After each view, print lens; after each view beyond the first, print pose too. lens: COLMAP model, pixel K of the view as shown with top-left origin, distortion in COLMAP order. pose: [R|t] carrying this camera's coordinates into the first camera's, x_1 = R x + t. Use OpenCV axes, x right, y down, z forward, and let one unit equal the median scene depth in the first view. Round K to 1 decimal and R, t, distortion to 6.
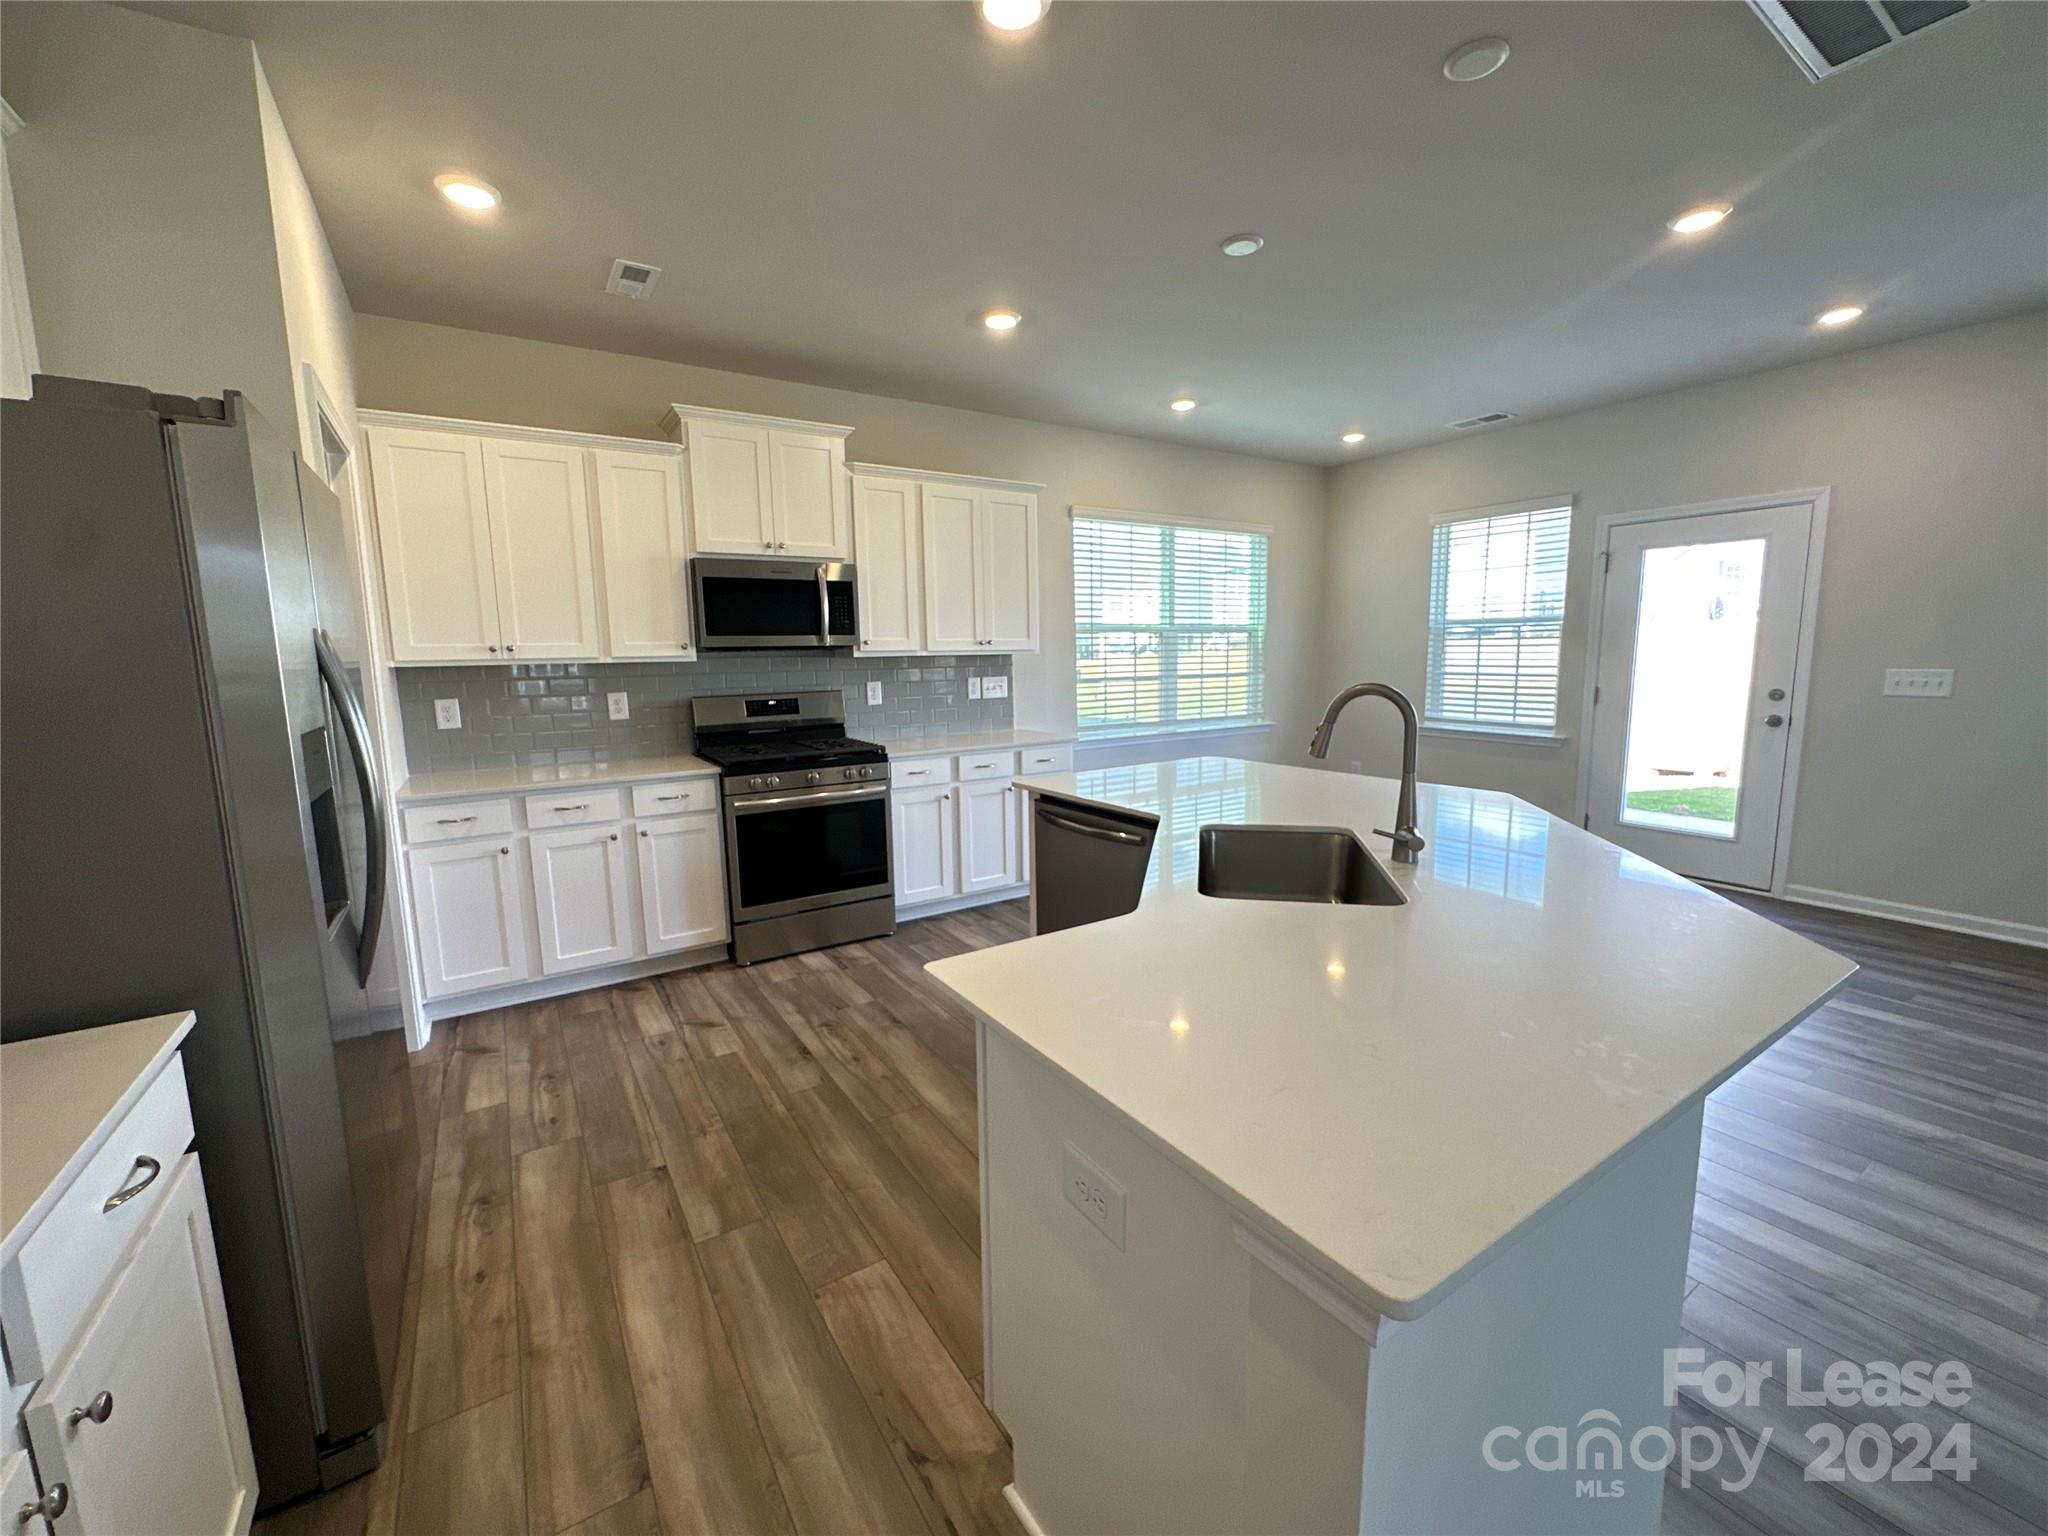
lens RADIAL K [[819.1, 0, 1025.5], [0, 819.1, 765.3], [0, 0, 1]] dist [-0.005368, -0.000493]
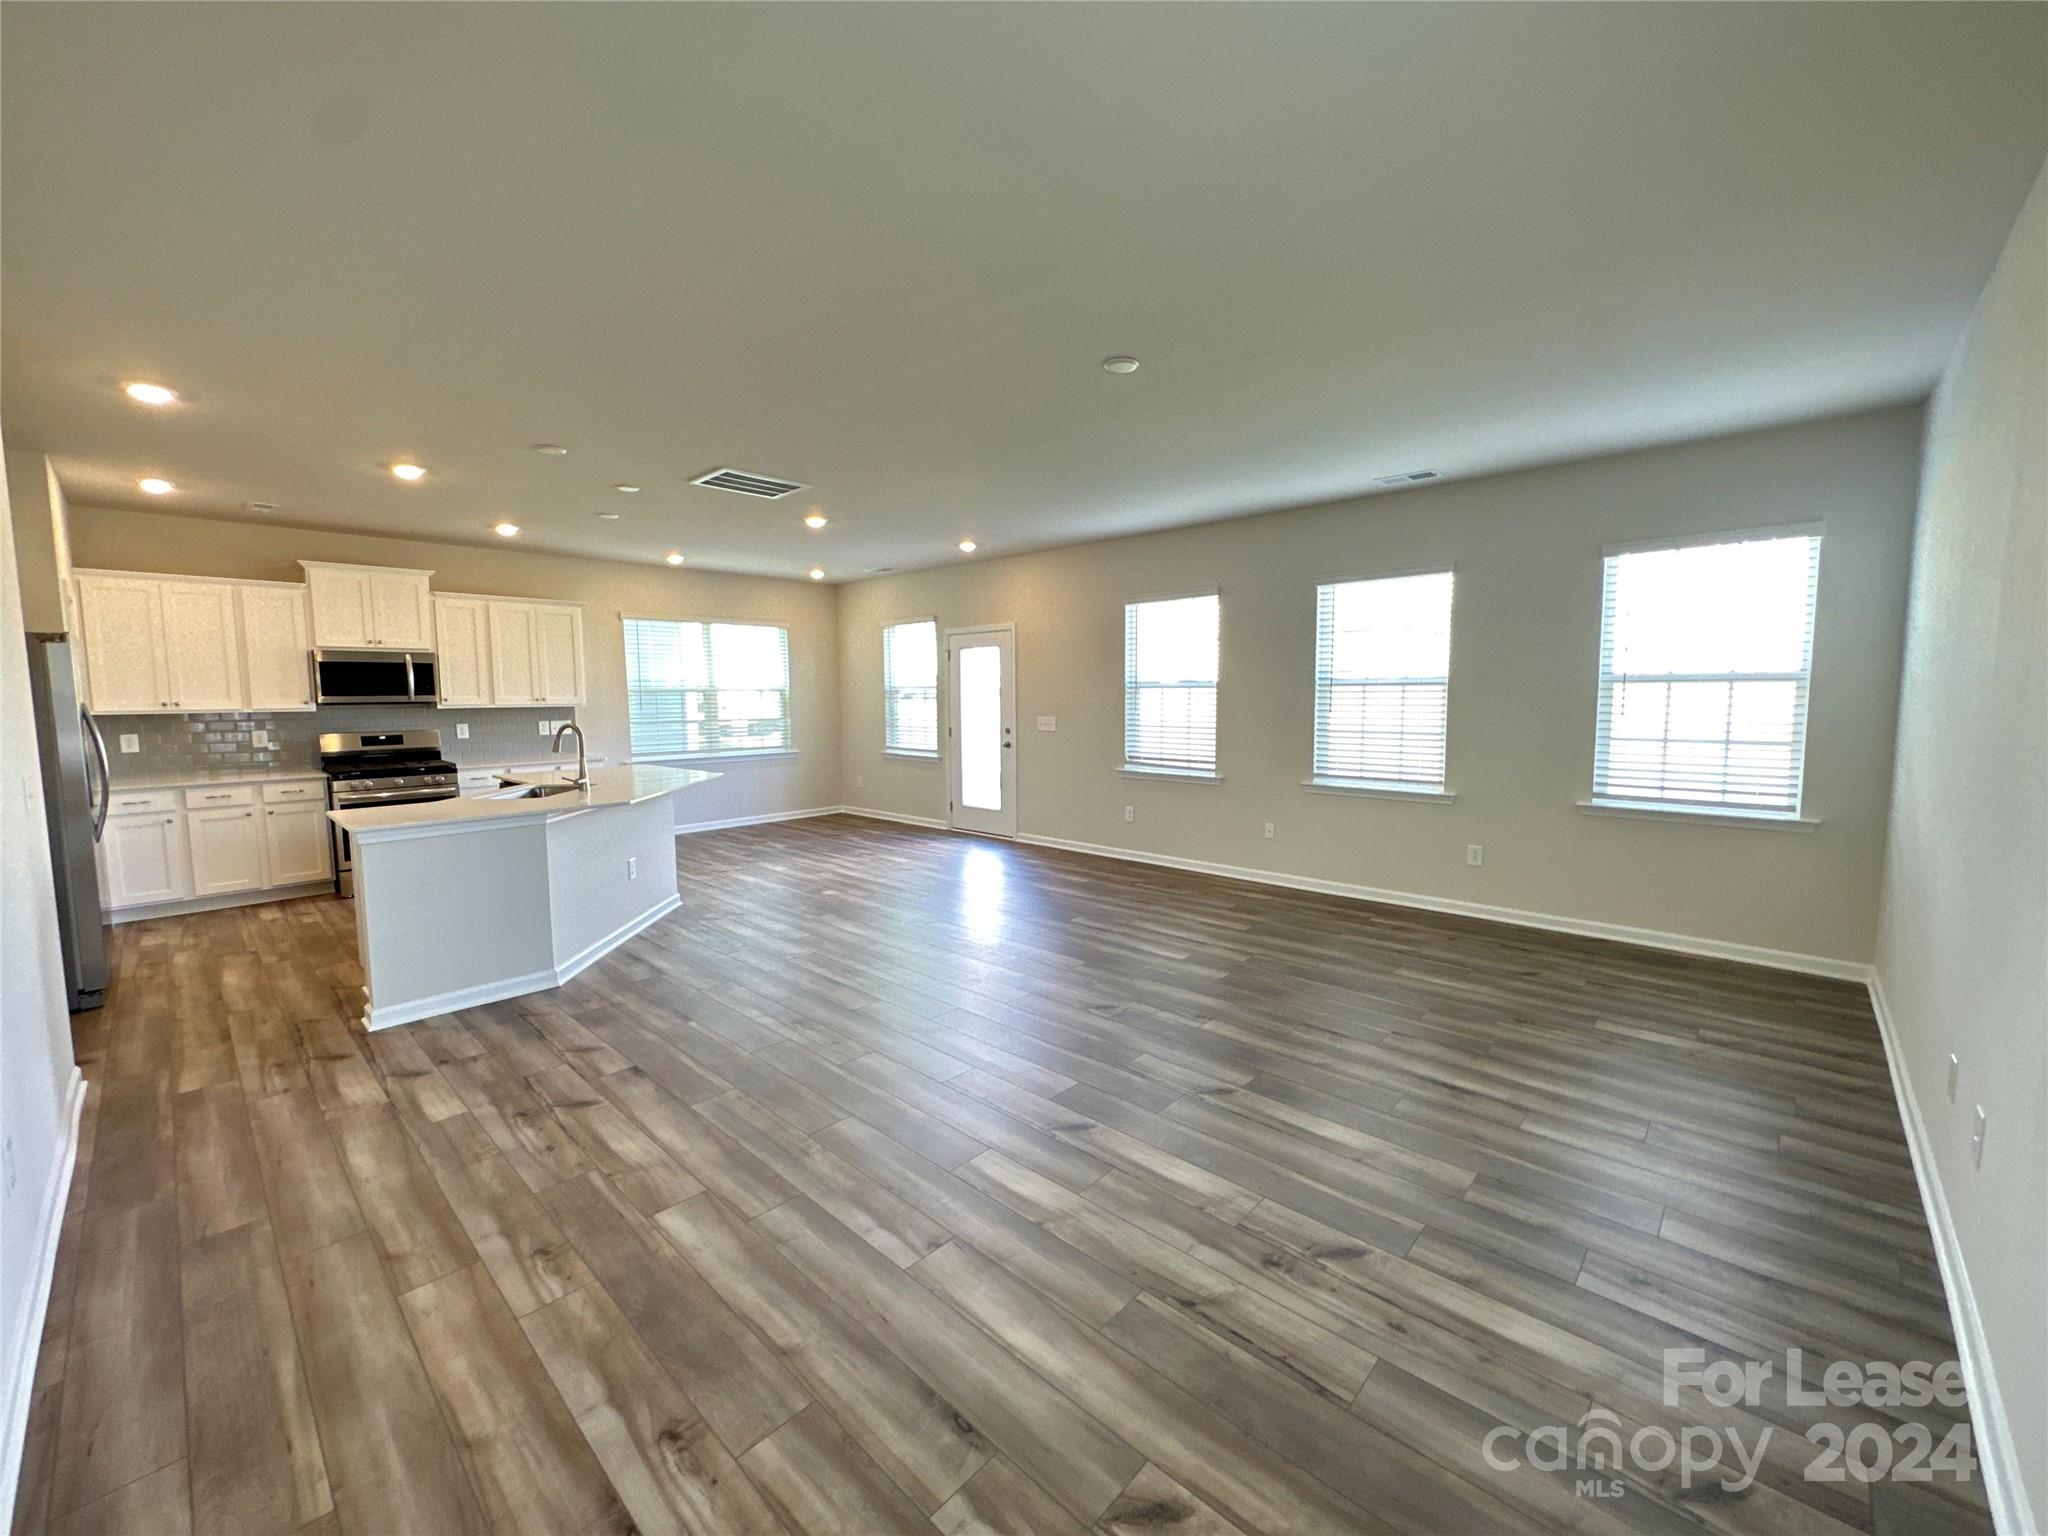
lens RADIAL K [[813.5, 0, 1024.7], [0, 813.5, 766.1], [0, 0, 1]] dist [-0.001338, 0.000101]
pose [[0.971809, -0.011750, 0.235478, 0.556830], [0.023826, 0.998539, -0.048503, 0.089653], [-0.234564, 0.052746, 0.970669, -0.852911]]
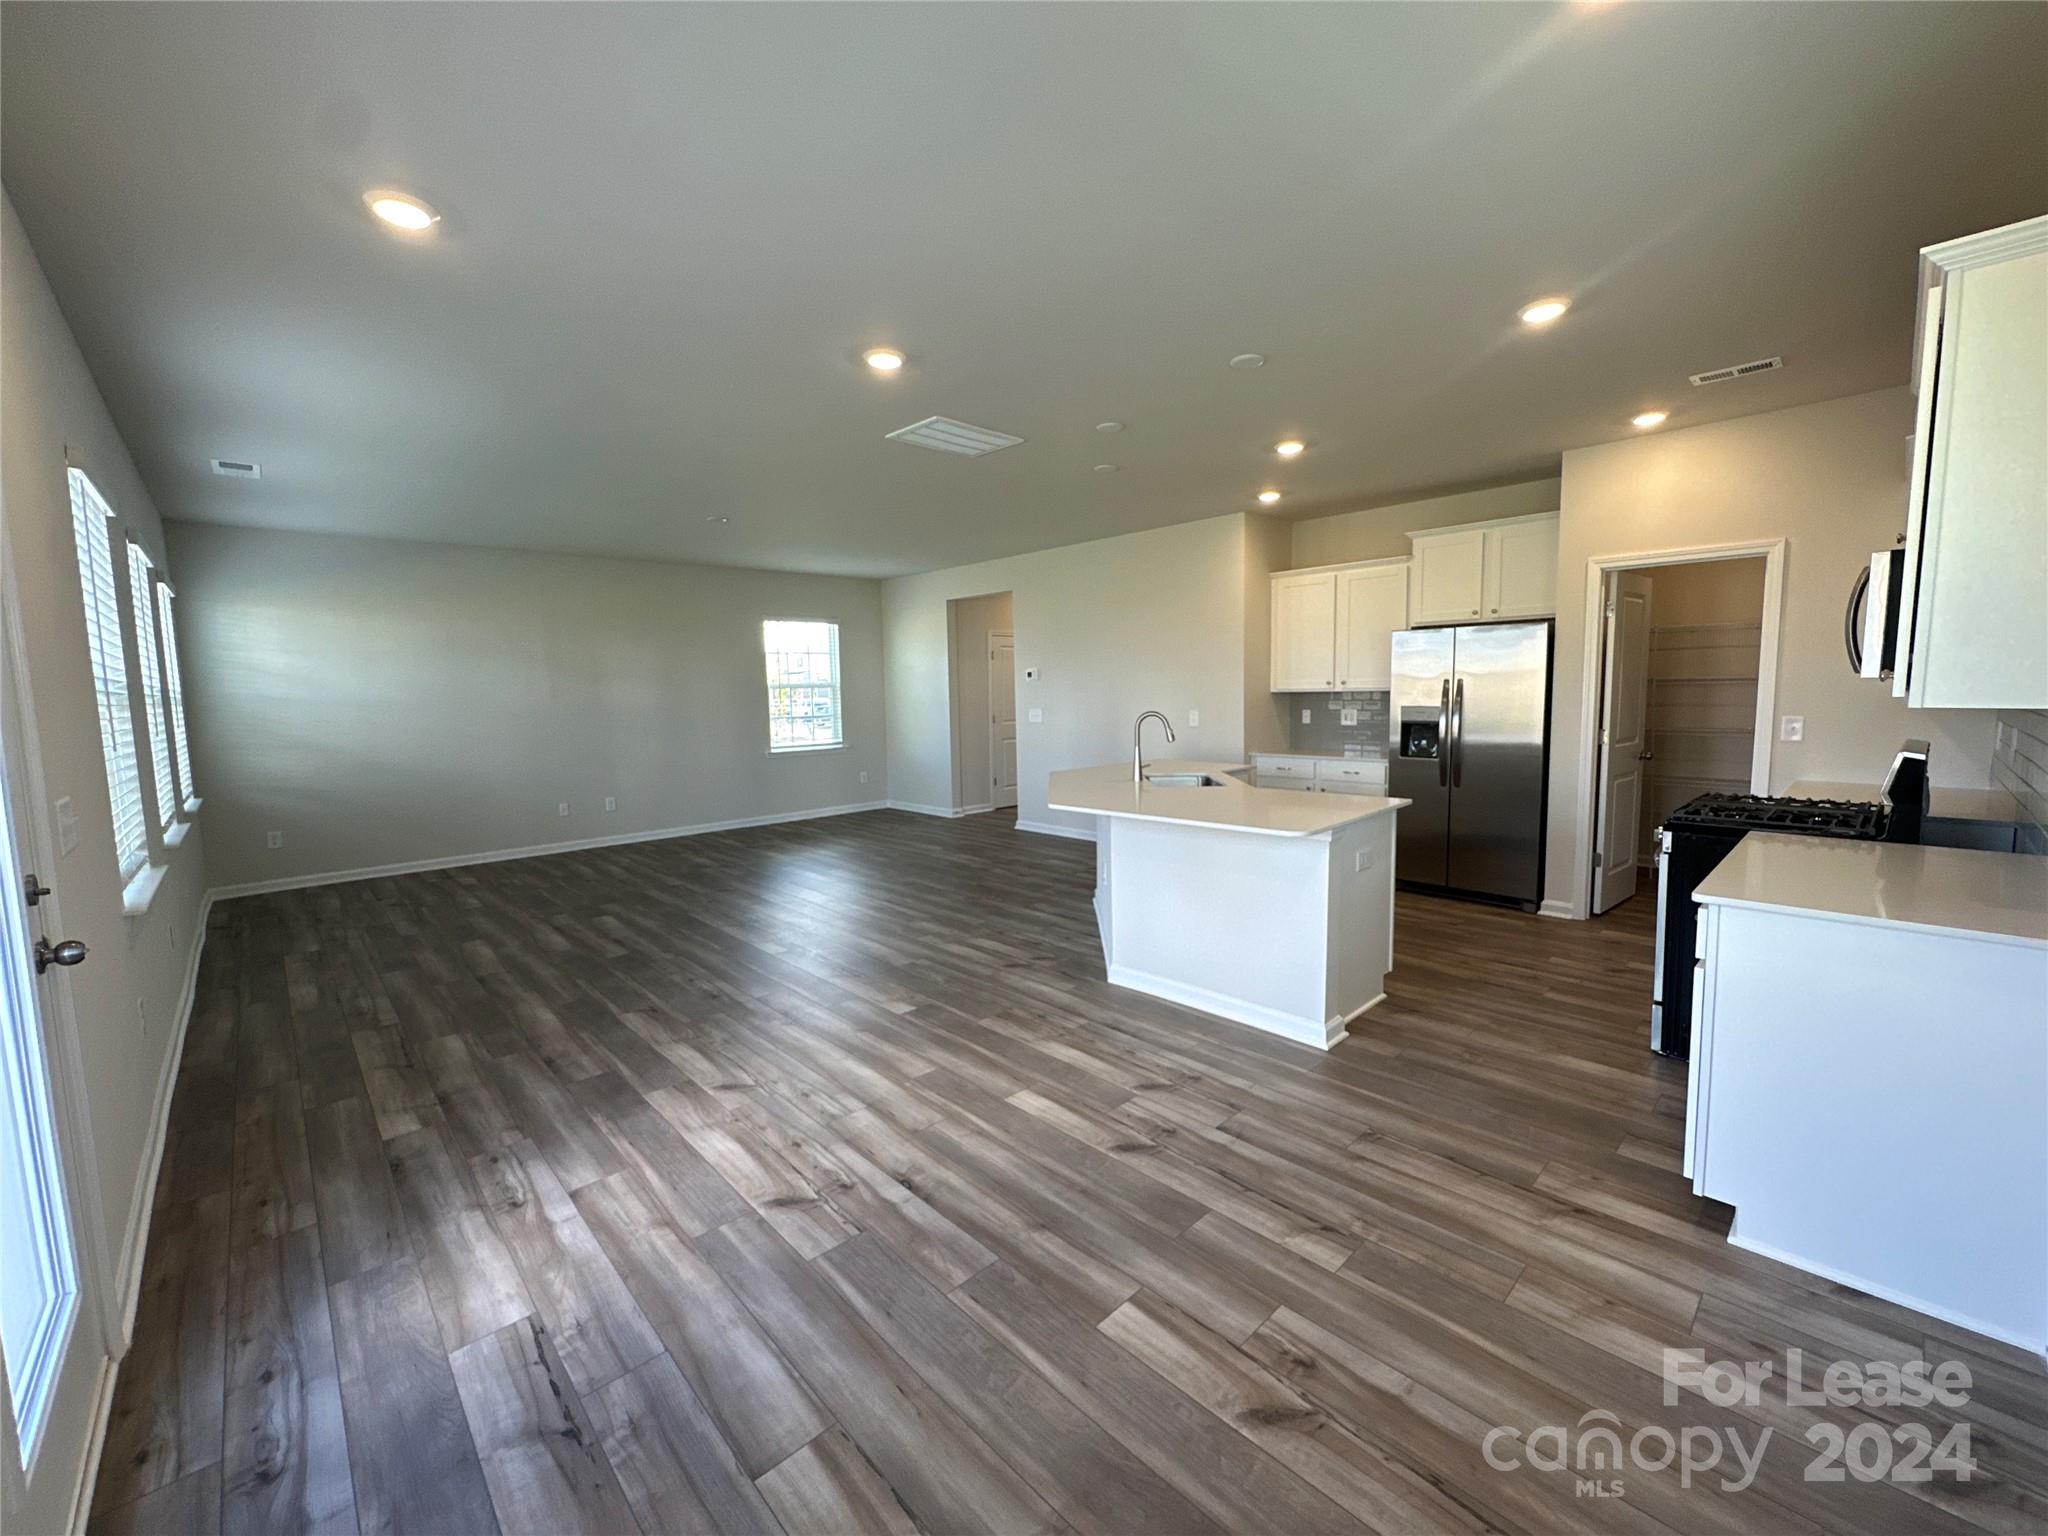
lens RADIAL K [[819.1, 0, 1025.5], [0, 819.1, 765.3], [0, 0, 1]] dist [-0.005368, -0.000493]
pose [[-0.983308, 0.053960, -0.173764, 0.566706], [0.012427, 0.972700, 0.231732, -0.239290], [0.181525, 0.225705, -0.957134, 1.528097]]
